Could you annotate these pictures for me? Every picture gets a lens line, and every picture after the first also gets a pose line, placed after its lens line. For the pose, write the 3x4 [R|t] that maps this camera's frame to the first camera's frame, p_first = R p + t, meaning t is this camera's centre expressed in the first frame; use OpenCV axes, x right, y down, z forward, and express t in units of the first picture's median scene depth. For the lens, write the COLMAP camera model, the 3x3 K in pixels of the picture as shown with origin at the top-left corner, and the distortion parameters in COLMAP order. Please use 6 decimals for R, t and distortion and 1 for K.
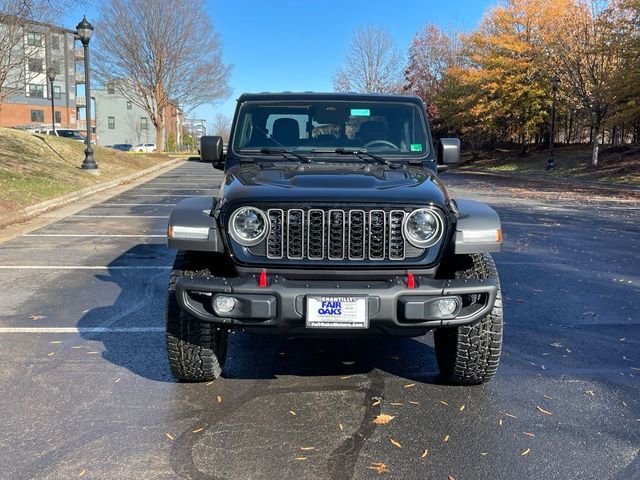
lens RADIAL K [[1372.7, 0, 329.6], [0, 1372.7, 238.4], [0, 0, 1]] dist [0.144457, 0.048338]
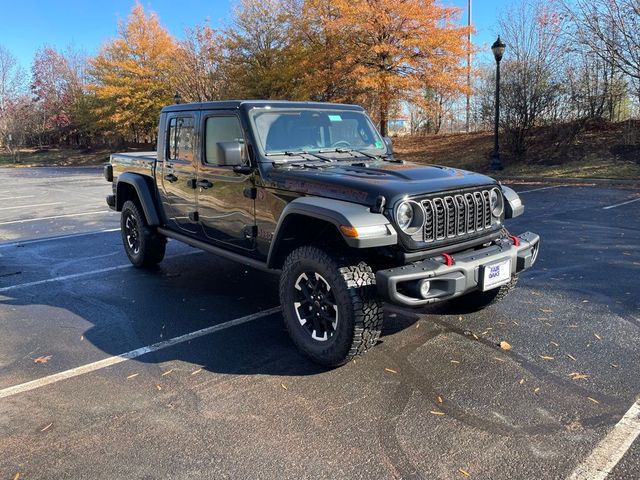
lens RADIAL K [[729.3, 0, 320.0], [0, 729.3, 240.0], [0, 0, 1]] dist [-0.002891, -0.028731]
pose [[0.501153, -0.145600, 0.853022, -0.401041], [0.085919, 0.989245, 0.118373, -0.044538], [-0.861083, 0.013968, 0.508273, 0.489324]]
